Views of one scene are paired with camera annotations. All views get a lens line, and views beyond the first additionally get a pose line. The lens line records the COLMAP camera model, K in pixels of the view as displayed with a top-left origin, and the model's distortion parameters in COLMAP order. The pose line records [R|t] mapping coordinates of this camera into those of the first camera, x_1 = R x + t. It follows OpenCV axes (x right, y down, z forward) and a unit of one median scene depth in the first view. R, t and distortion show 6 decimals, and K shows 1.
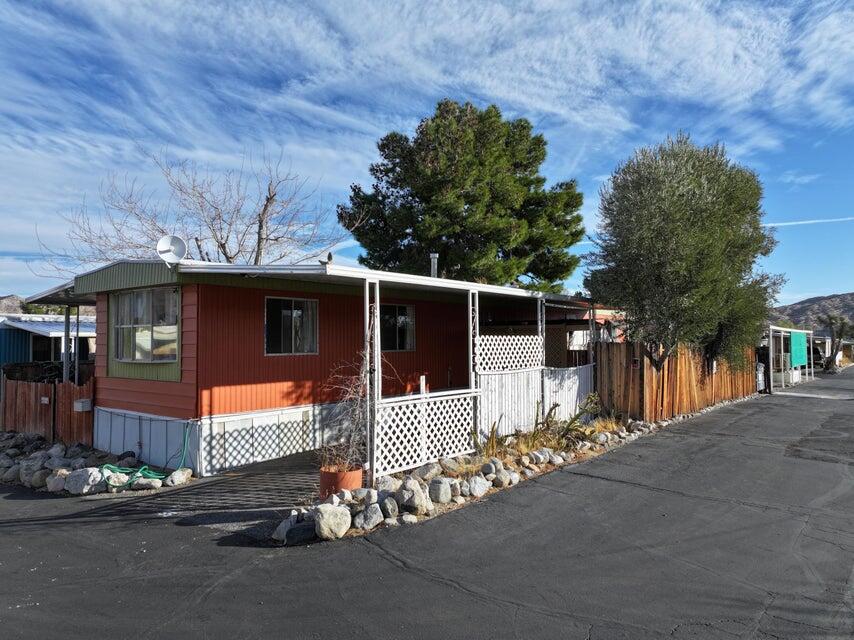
lens RADIAL K [[584.4, 0, 452.7], [0, 584.4, 319.0], [0, 0, 1]] dist [-0.001149, 0.011442]
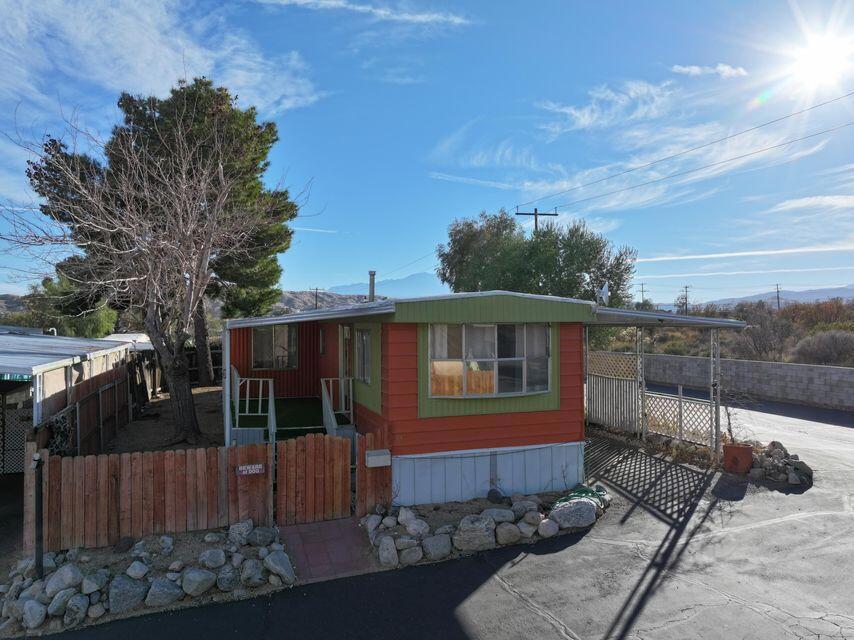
lens RADIAL K [[584.4, 0, 447.8], [0, 584.4, 322.7], [0, 0, 1]] dist [-0.001149, 0.011442]
pose [[0.565495, 0.008047, 0.824713, -1.909474], [-0.021704, 0.999751, 0.005127, -0.071628], [-0.824466, -0.020799, 0.565529, 0.725201]]
